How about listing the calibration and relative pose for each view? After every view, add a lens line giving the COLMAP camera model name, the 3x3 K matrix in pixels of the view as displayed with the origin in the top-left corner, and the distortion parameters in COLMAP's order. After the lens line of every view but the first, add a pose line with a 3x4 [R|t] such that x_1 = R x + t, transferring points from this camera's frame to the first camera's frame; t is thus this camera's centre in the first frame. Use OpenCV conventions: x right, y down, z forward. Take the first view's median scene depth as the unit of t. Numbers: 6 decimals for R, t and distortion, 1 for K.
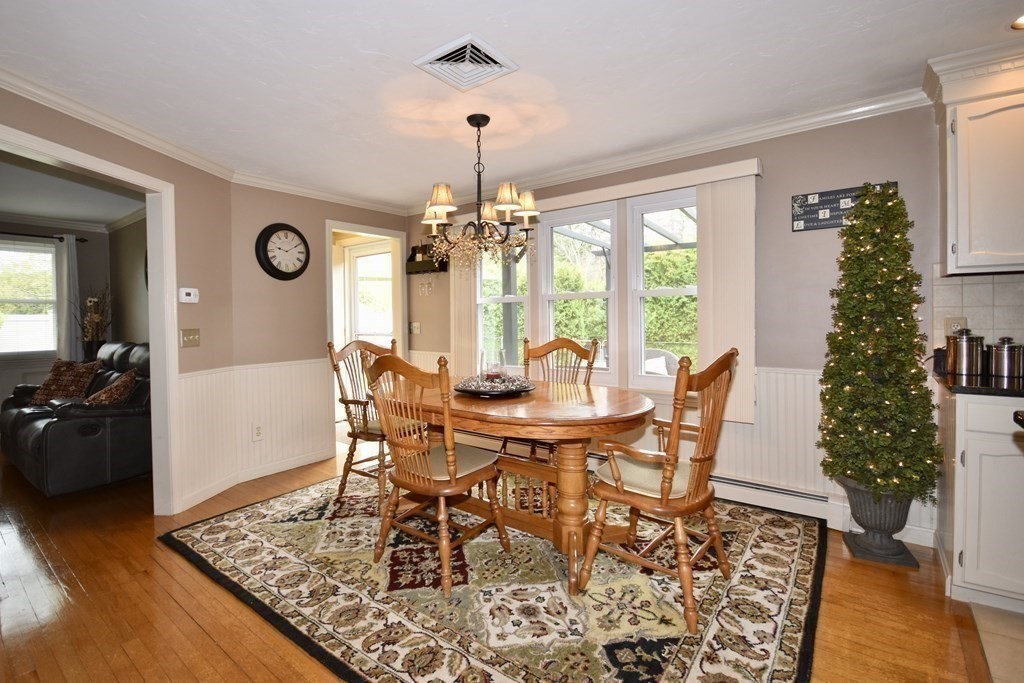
lens RADIAL K [[471.2, 0, 510.1], [0, 471.2, 322.9], [0, 0, 1]] dist [0.000290, -0.000598]
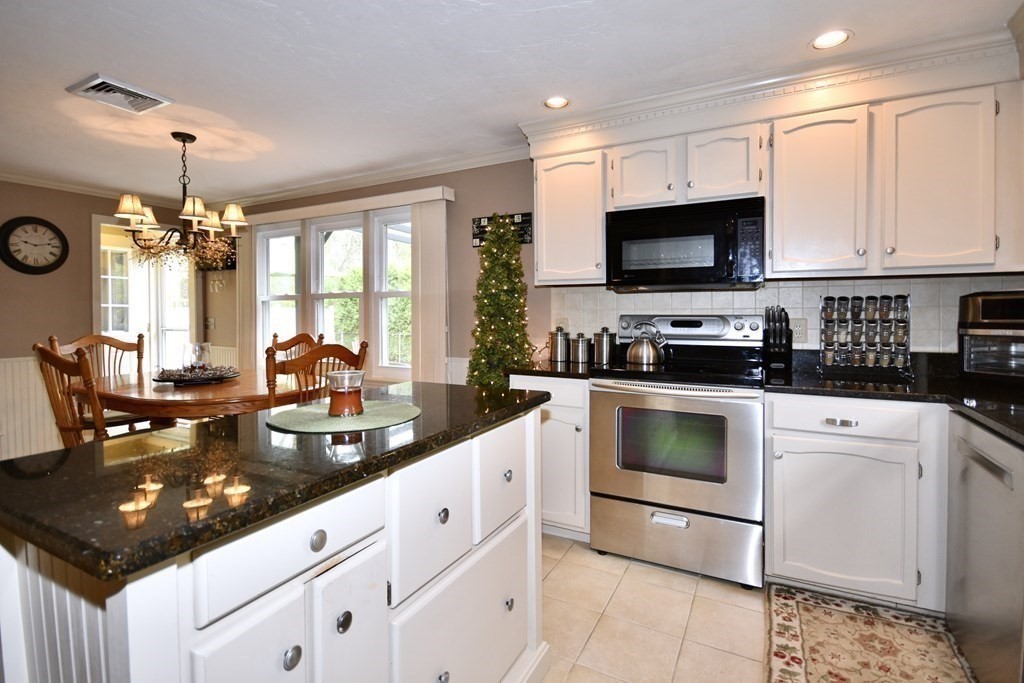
lens RADIAL K [[471.2, 0, 510.1], [0, 471.2, 322.9], [0, 0, 1]] dist [0.000290, -0.000598]
pose [[0.983588, 0.007725, 0.180263, 0.569641], [-0.008977, 0.999941, 0.006133, -0.005425], [-0.180205, -0.007650, 0.983599, -0.274925]]
